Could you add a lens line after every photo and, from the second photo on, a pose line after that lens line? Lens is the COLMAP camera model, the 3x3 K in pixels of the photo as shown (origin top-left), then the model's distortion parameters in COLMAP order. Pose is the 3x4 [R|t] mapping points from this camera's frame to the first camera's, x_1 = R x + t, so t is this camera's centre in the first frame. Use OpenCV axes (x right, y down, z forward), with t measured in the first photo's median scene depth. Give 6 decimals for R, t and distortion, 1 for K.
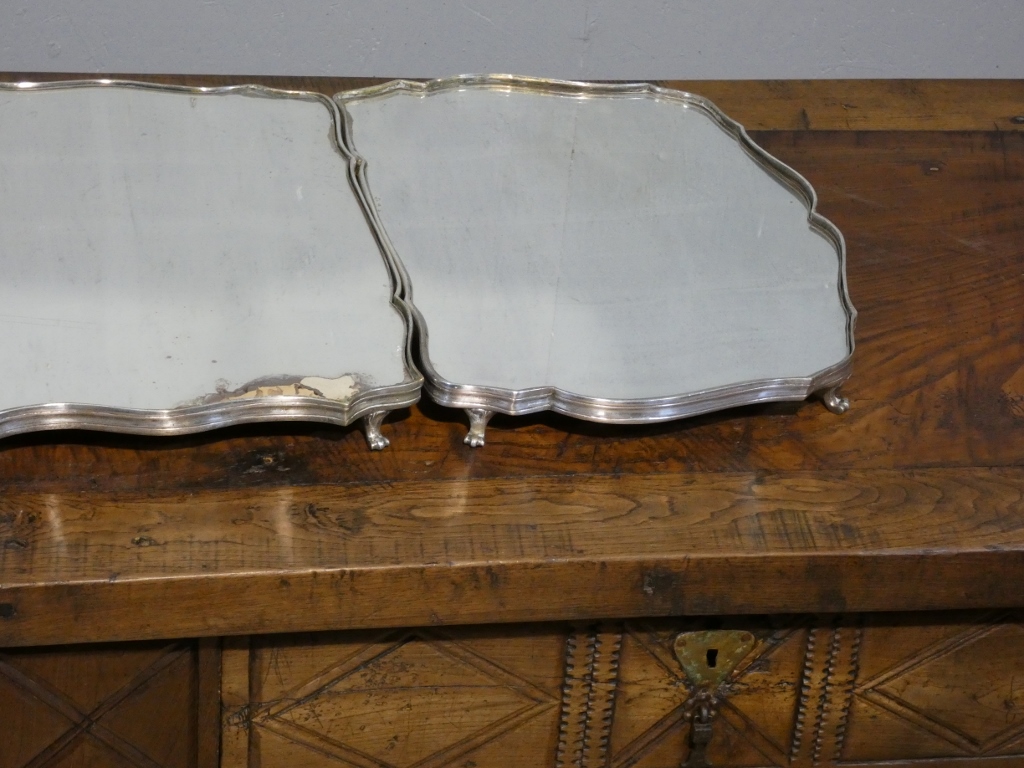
lens RADIAL K [[2650.3, 0, 511.7], [0, 2650.3, 365.9], [0, 0, 1]] dist [0.263385, 0.000000]
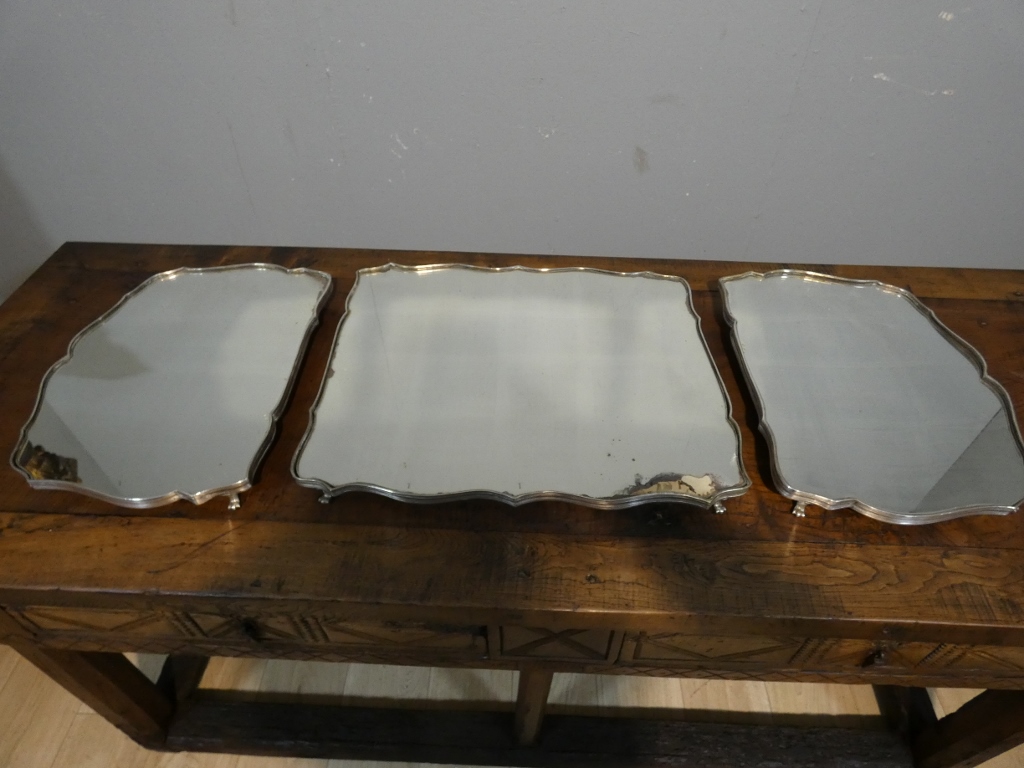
lens RADIAL K [[620.5, 0, 516.0], [0, 620.5, 379.7], [0, 0, 1]] dist [-0.007158, -0.000300]
pose [[0.973850, 0.085100, -0.210650, -0.105471], [-0.041584, 0.978301, 0.202975, -0.139889], [0.223352, -0.188907, 0.956257, 0.580653]]
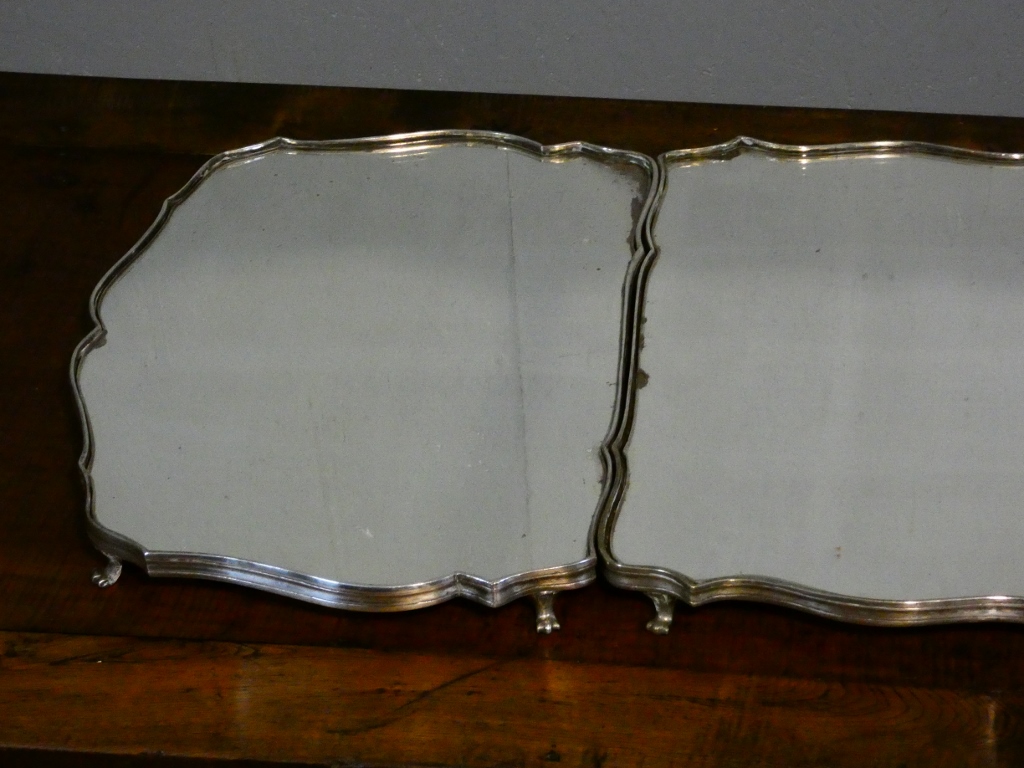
lens RADIAL K [[3597.9, 0, 515.4], [0, 3597.9, 360.1], [0, 0, 1]] dist [0.420351, 0.000000]
pose [[0.942150, 0.080629, -0.325349, 0.012924], [-0.060235, 0.995563, 0.072294, -0.133189], [0.329735, -0.048515, 0.942826, -0.177213]]
